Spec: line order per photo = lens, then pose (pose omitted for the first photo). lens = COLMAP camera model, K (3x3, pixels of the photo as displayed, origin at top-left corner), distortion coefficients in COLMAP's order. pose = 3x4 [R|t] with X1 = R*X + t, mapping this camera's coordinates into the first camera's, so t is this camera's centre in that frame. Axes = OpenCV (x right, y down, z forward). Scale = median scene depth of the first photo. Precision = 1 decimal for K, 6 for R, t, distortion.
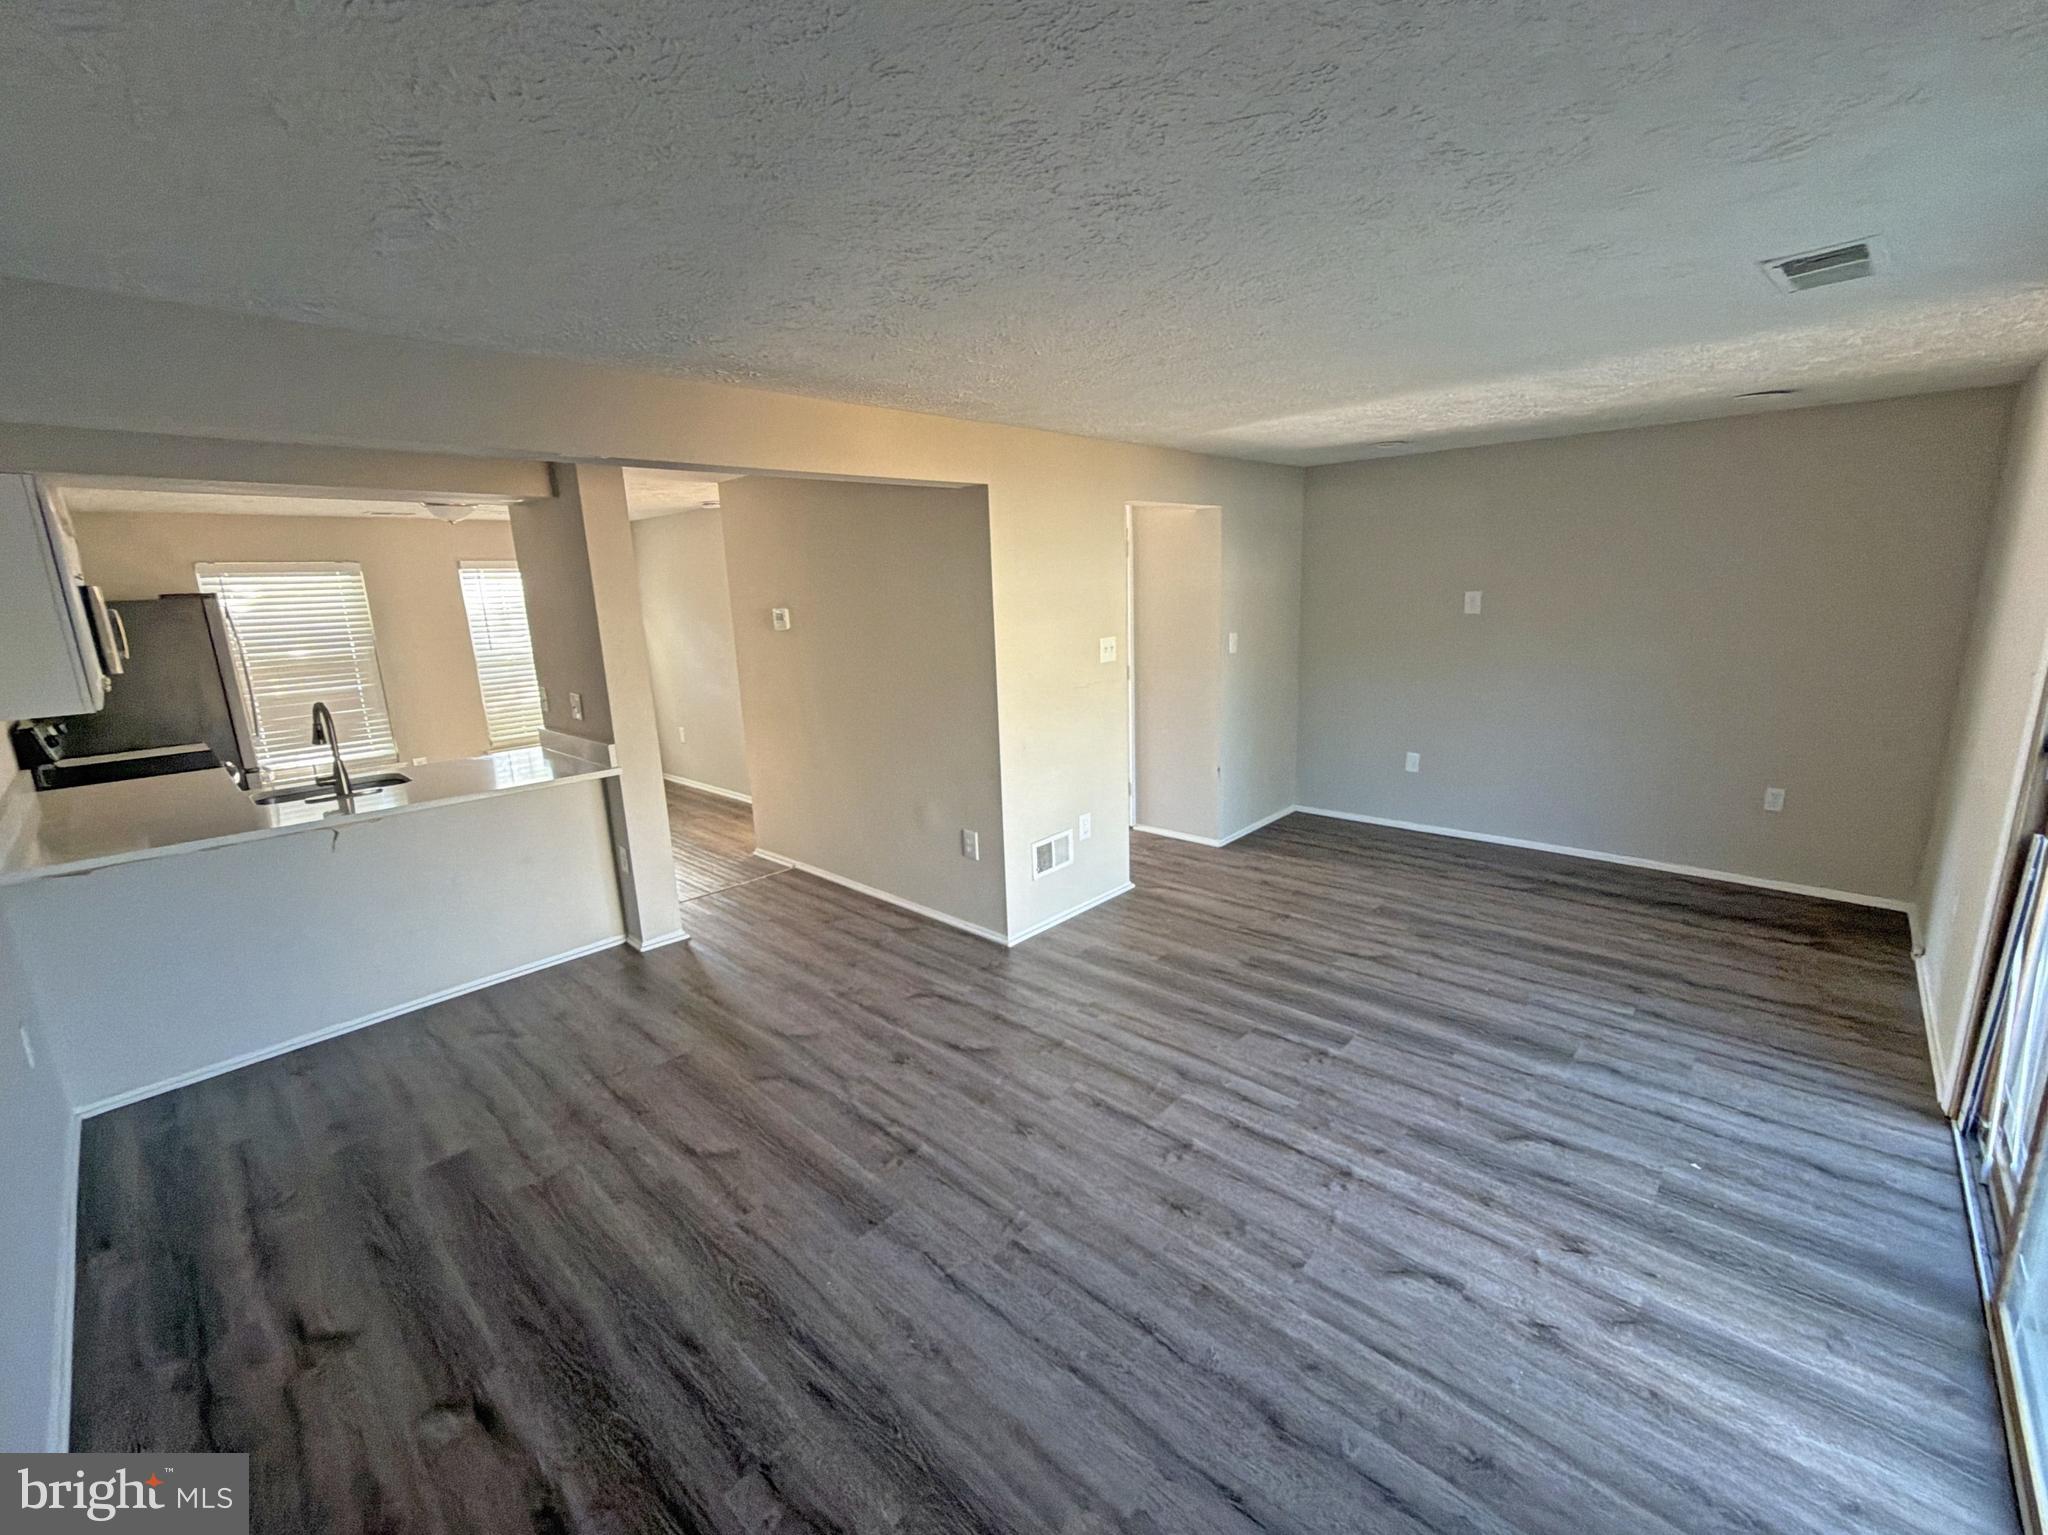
lens RADIAL K [[833.5, 0, 1033.9], [0, 833.5, 767.8], [0, 0, 1]] dist [-0.001865, -0.000053]
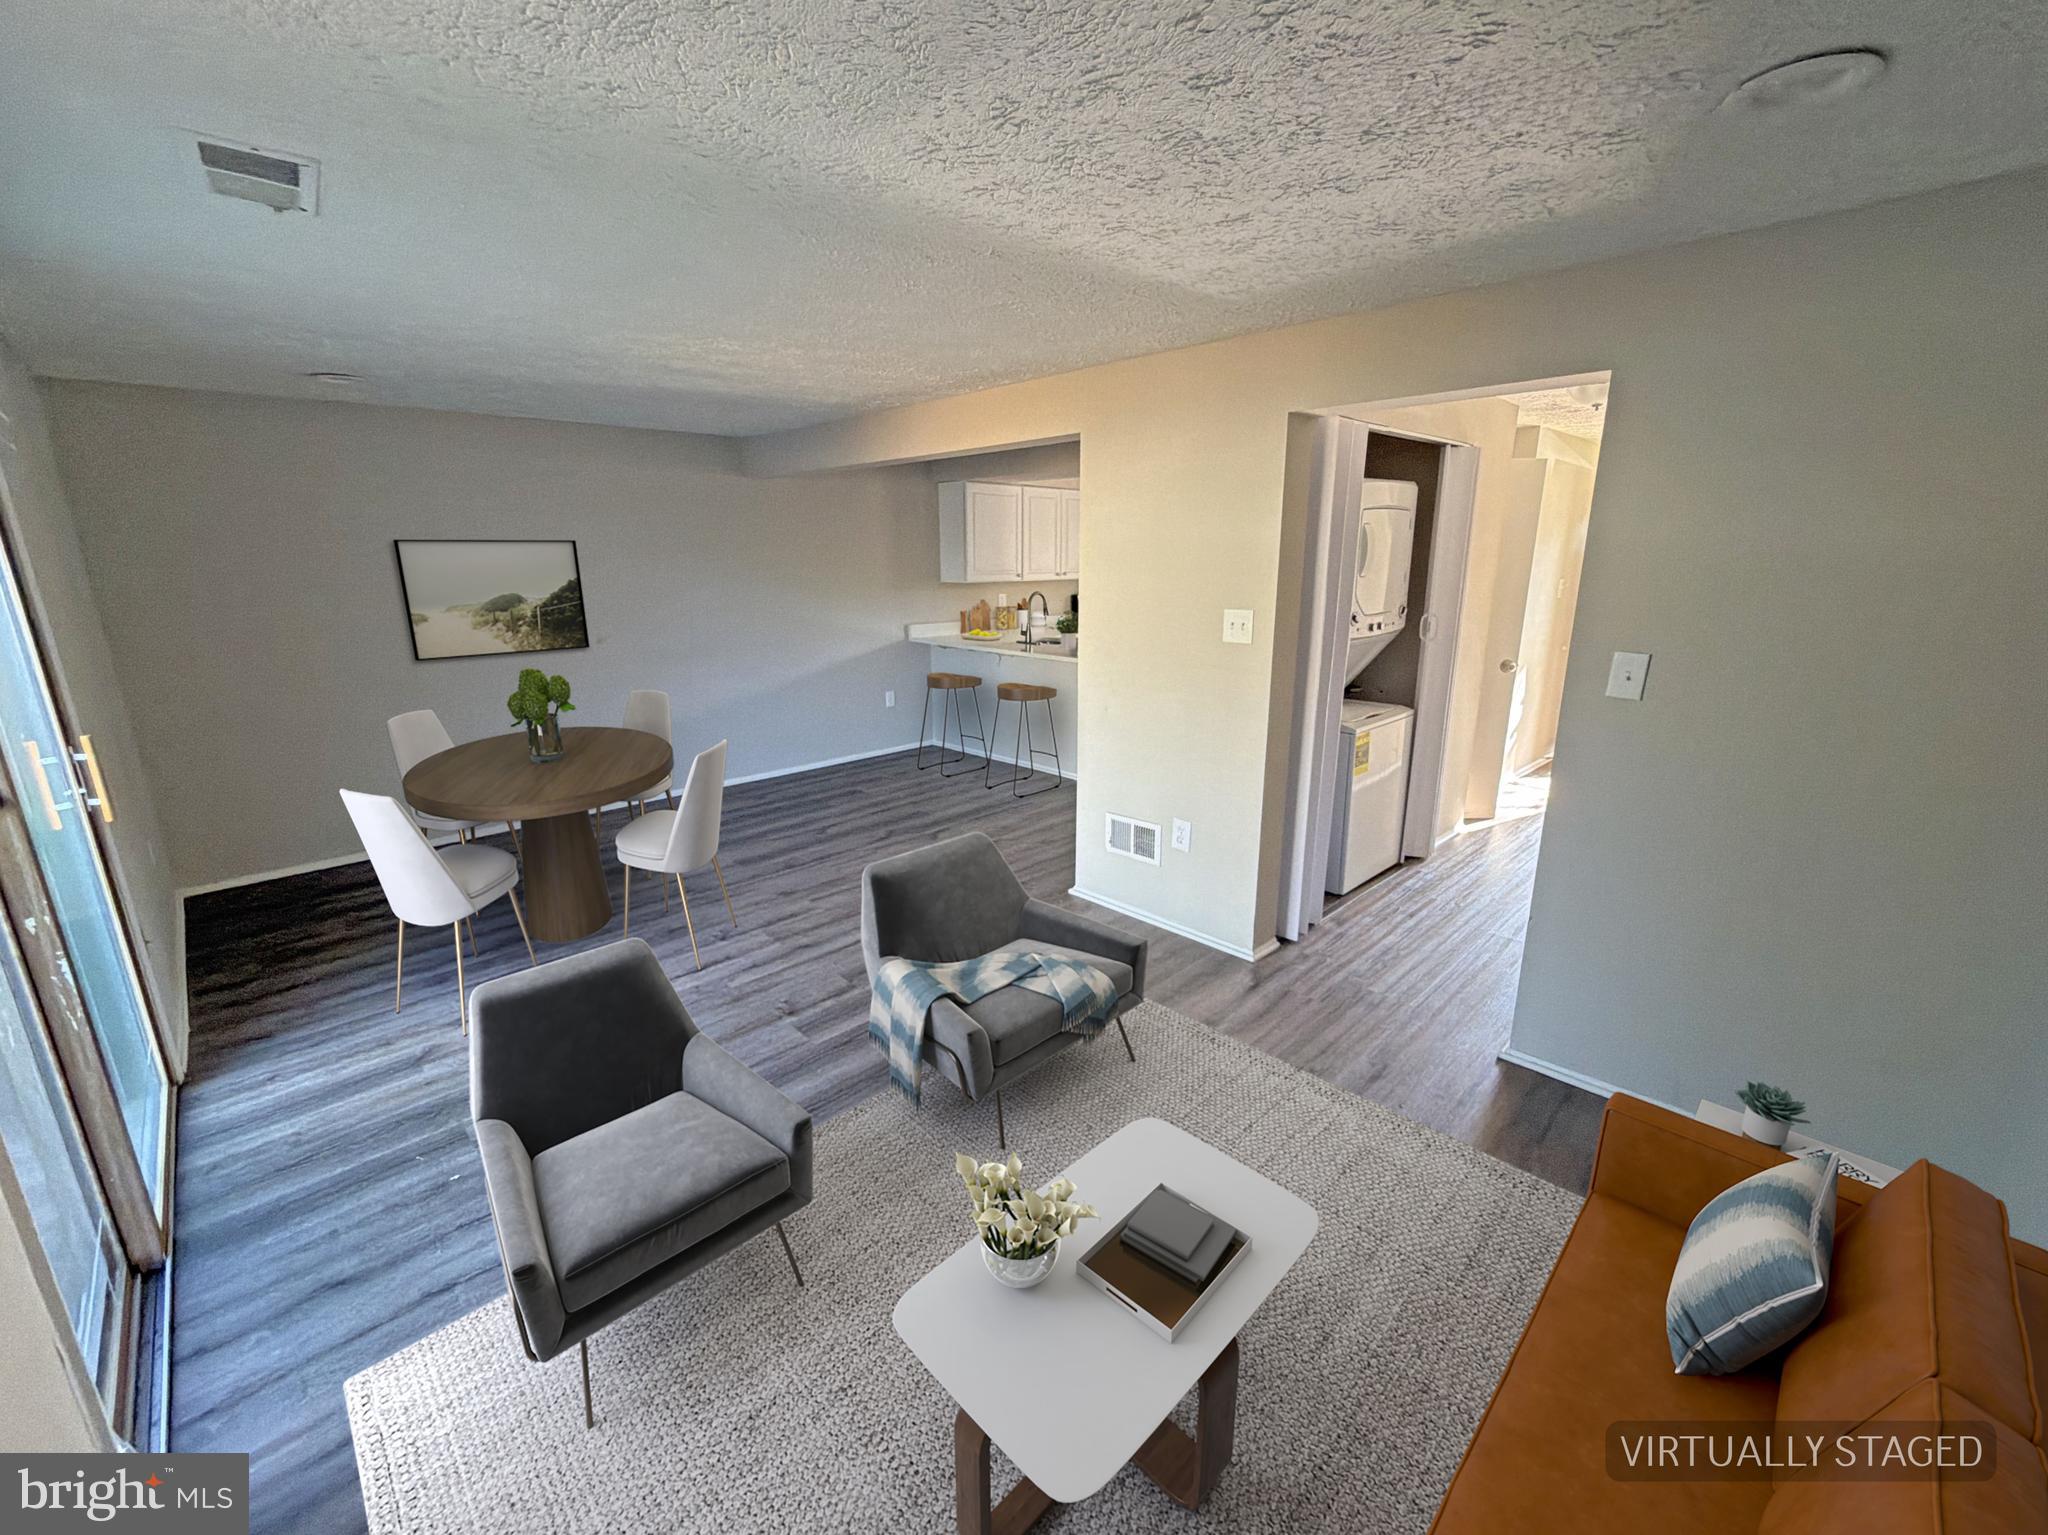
lens RADIAL K [[833.5, 0, 1033.9], [0, 833.5, 767.8], [0, 0, 1]] dist [-0.001865, -0.000053]
pose [[-0.035361, 0.287395, -0.957159, 1.415278], [-0.212369, 0.933723, 0.288204, -0.334920], [0.976550, 0.213462, 0.028016, 1.391079]]
